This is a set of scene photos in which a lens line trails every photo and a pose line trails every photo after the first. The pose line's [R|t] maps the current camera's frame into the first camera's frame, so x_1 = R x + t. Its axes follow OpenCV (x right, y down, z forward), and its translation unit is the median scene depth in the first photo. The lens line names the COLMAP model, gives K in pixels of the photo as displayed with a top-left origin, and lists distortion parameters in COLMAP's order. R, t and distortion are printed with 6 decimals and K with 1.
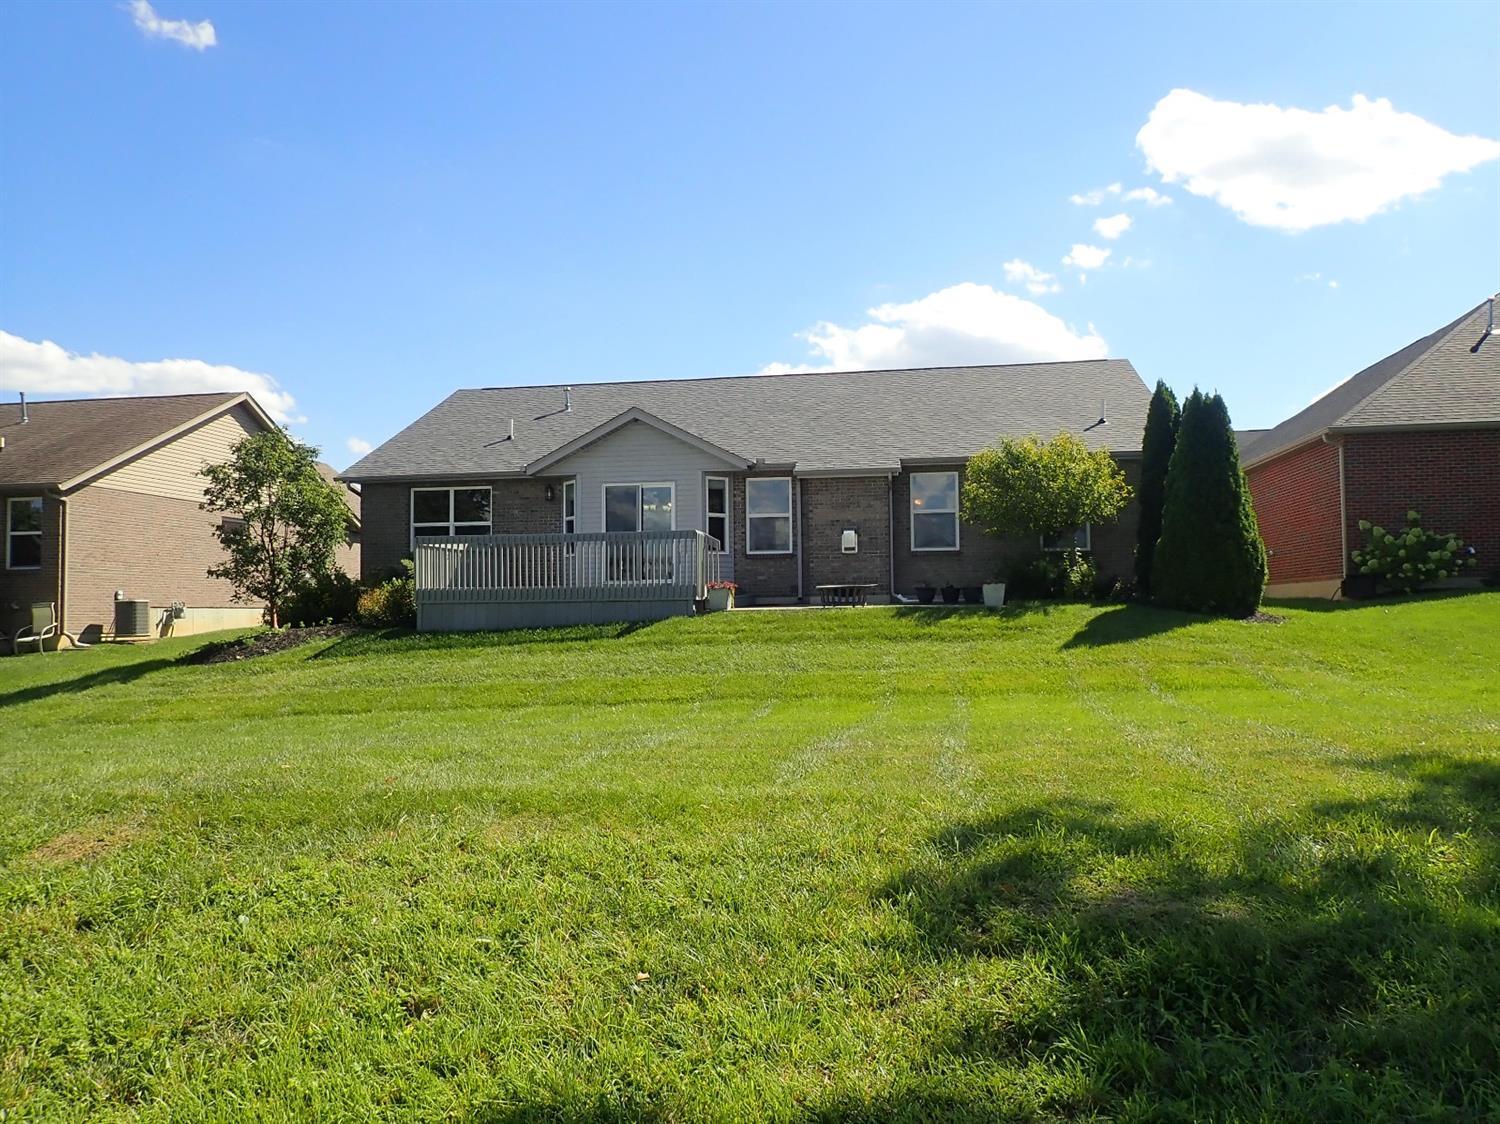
lens RADIAL K [[1104.1, 0, 747.3], [0, 1104.1, 562.2], [0, 0, 1]] dist [0.010254, -0.031528]
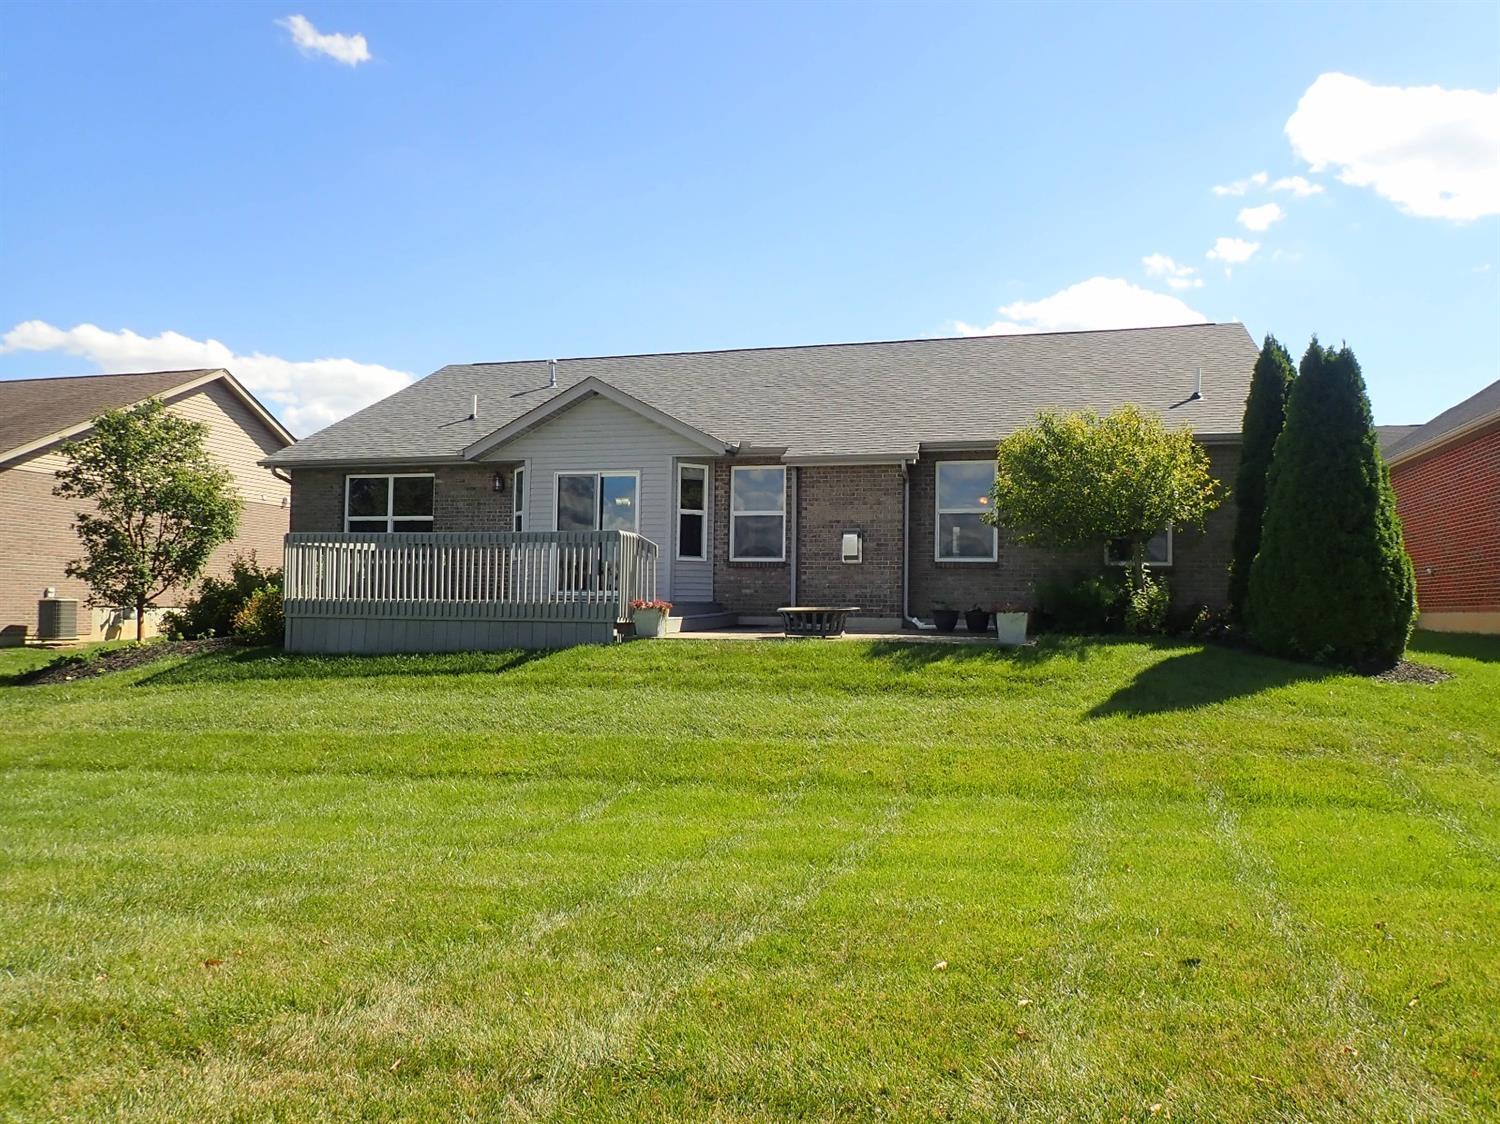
lens RADIAL K [[1104.1, 0, 747.7], [0, 1104.1, 561.6], [0, 0, 1]] dist [0.010254, -0.031528]
pose [[0.993797, 0.019430, -0.109499, 0.108748], [-0.019435, 0.999811, 0.001023, -0.008925], [0.109498, 0.001111, 0.993986, 0.224174]]
